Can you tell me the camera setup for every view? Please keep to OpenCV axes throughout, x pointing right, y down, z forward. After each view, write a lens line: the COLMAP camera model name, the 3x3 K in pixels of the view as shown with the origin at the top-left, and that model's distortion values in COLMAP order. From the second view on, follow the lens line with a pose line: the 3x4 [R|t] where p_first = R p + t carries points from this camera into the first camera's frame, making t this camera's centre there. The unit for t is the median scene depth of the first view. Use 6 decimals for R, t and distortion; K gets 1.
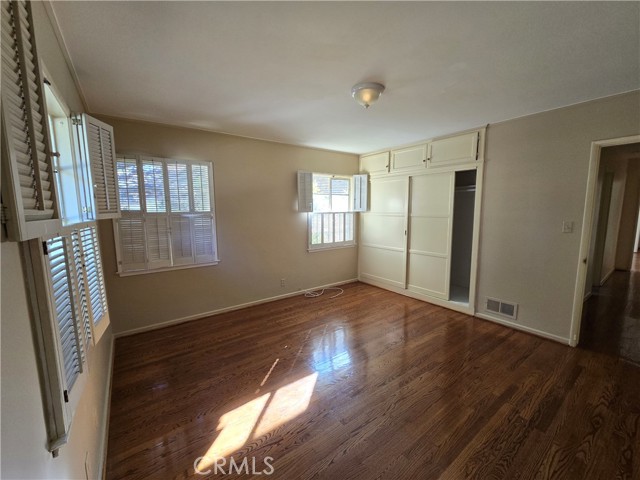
lens RADIAL K [[263.9, 0, 320.1], [0, 263.9, 238.2], [0, 0, 1]] dist [-0.003073, -0.000730]
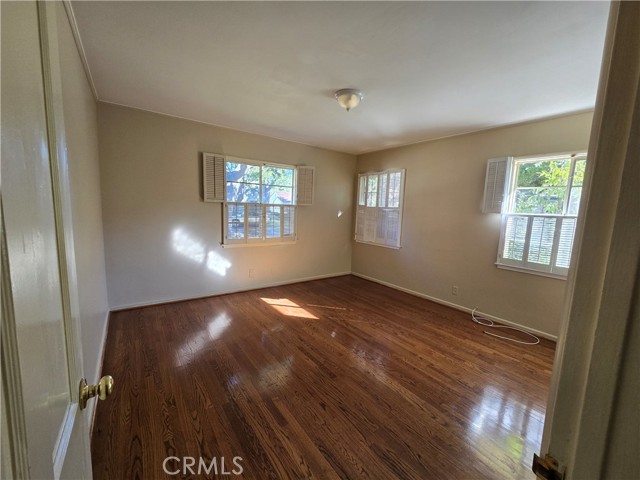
lens RADIAL K [[263.9, 0, 320.4], [0, 263.9, 239.6], [0, 0, 1]] dist [-0.003073, -0.000730]
pose [[-0.003564, 0.134905, -0.990852, 0.905430], [-0.150776, 0.979458, 0.133896, -0.063796], [0.988562, 0.149874, 0.016850, 0.631526]]
